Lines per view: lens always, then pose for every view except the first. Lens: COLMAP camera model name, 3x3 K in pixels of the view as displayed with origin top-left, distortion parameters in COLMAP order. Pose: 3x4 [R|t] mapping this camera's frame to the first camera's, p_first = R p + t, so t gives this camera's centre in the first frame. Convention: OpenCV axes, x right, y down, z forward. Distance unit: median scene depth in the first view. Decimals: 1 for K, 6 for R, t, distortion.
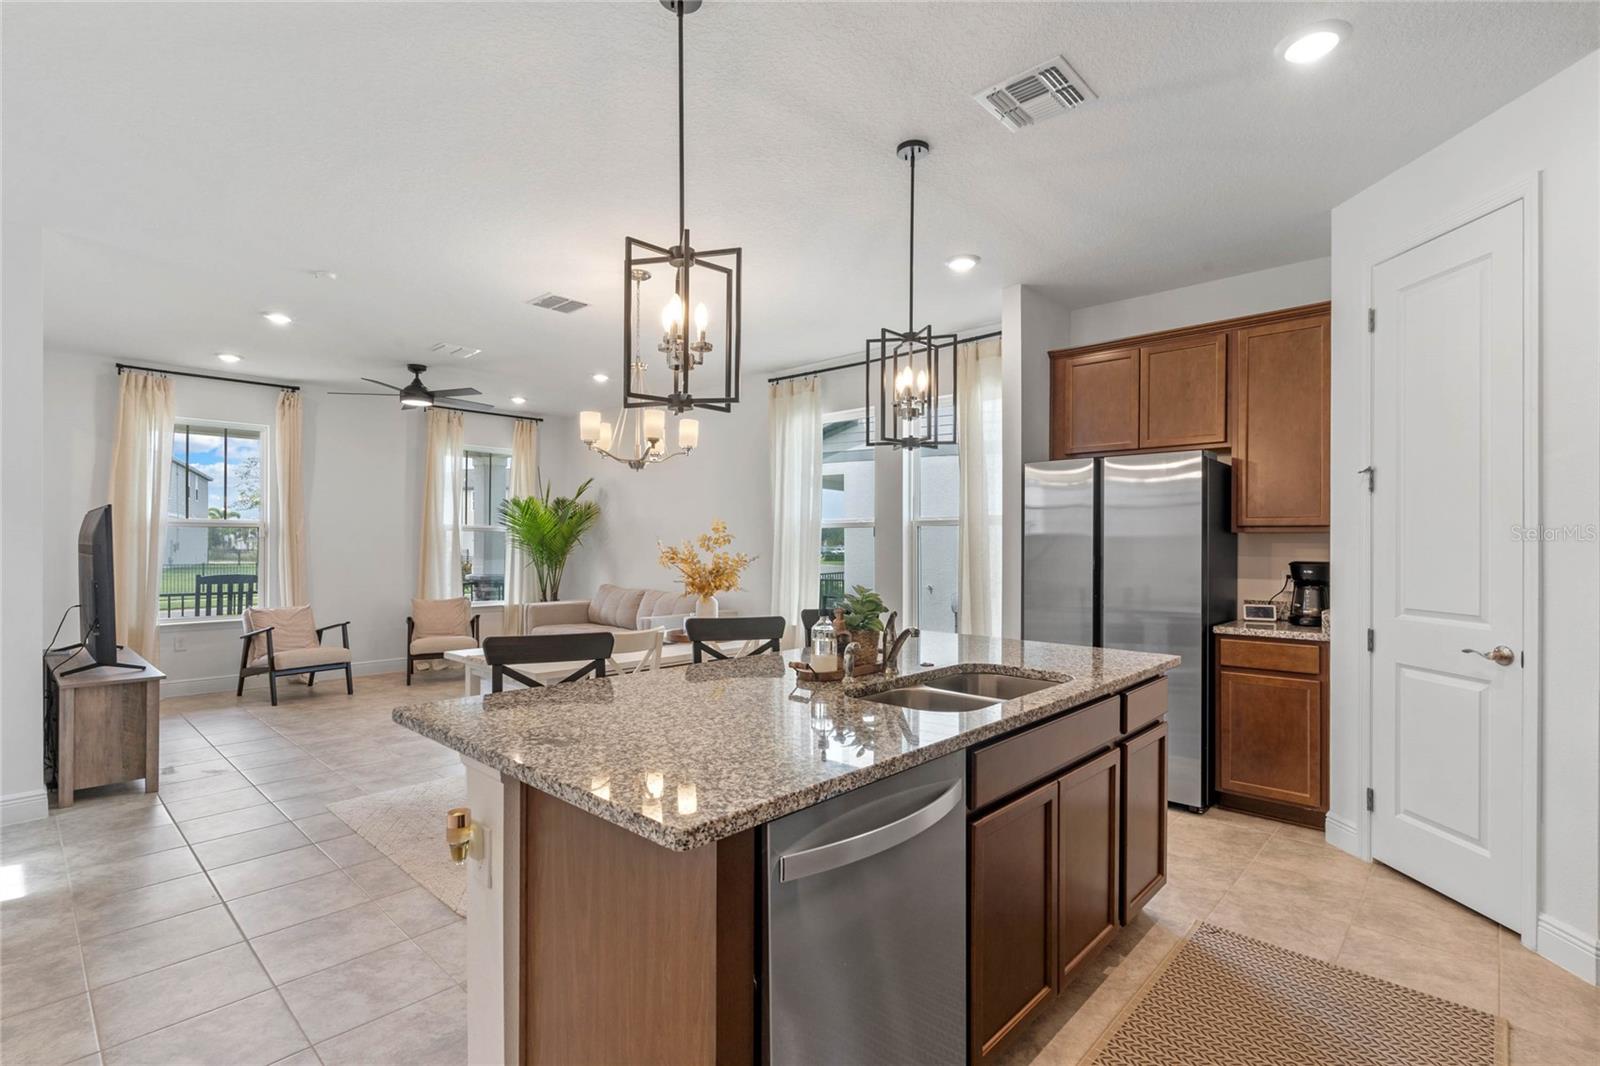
lens RADIAL K [[746.1, 0, 808.6], [0, 746.1, 539.5], [0, 0, 1]] dist [0.000382, 0.000444]
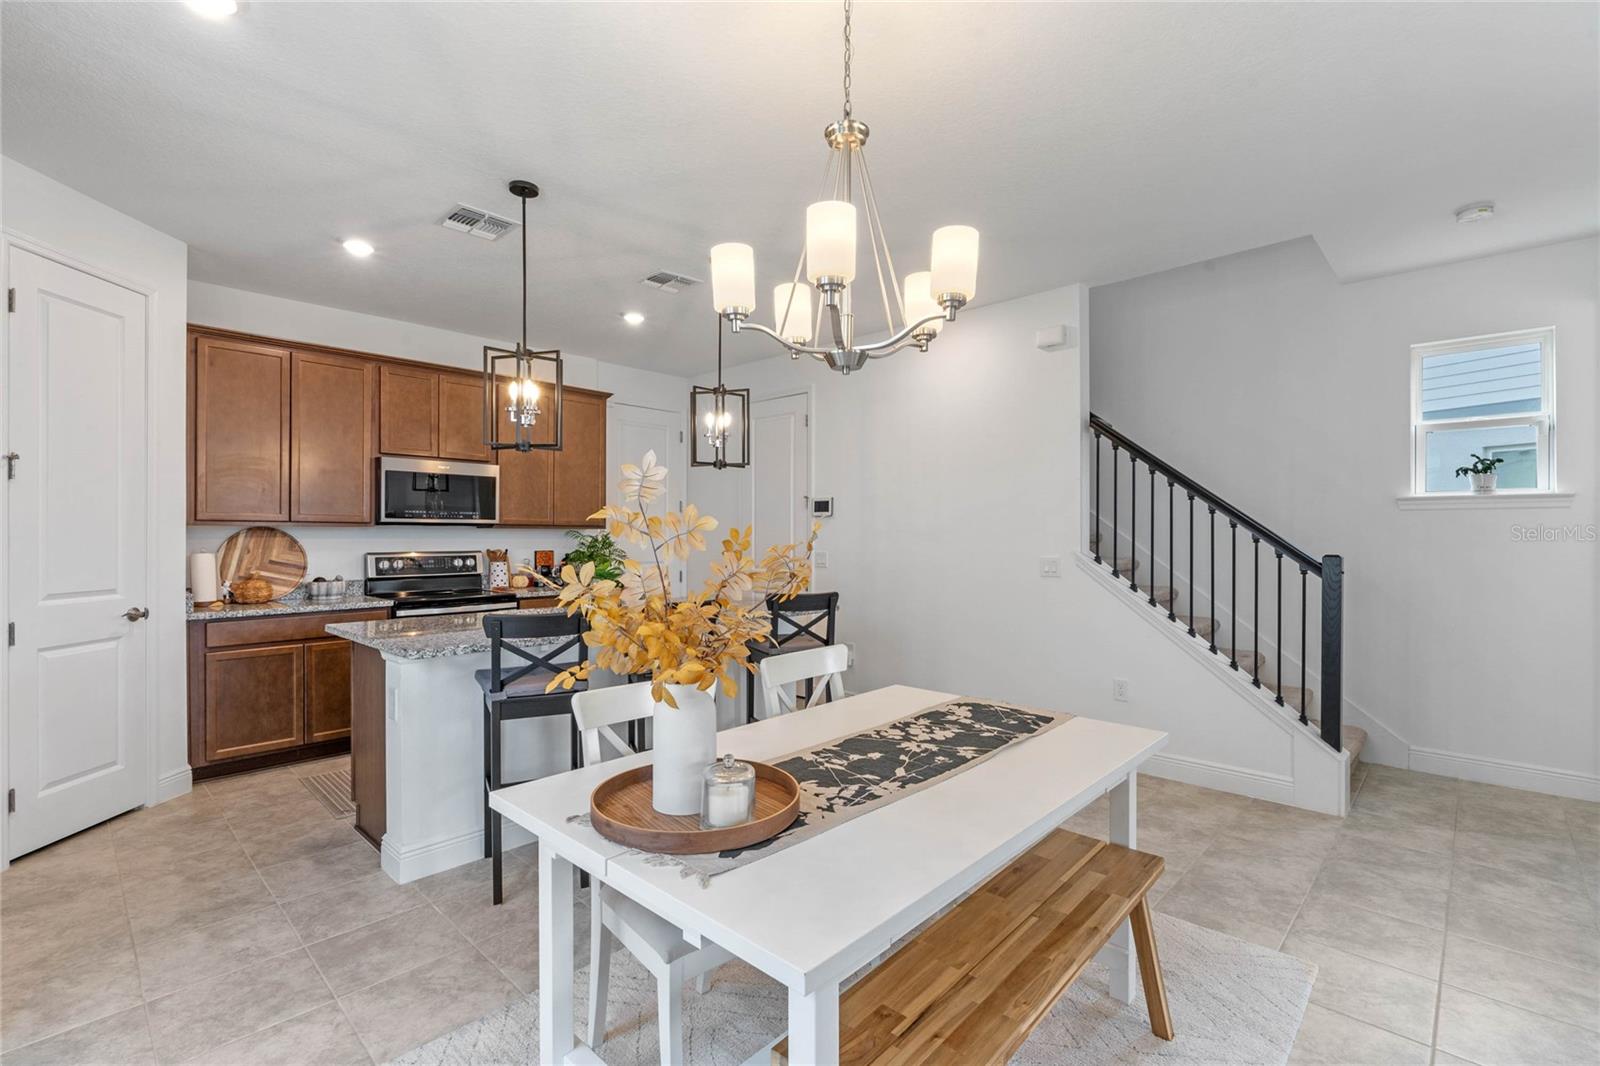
lens RADIAL K [[708.4, 0, 800.0], [0, 708.4, 533.0], [0, 0, 1]] dist [0.001880, 0.000074]
pose [[-0.999748, -0.004797, 0.021949, -0.217389], [-0.004997, 0.999946, -0.009068, 0.006880], [-0.021905, -0.009175, -0.999718, 1.533463]]
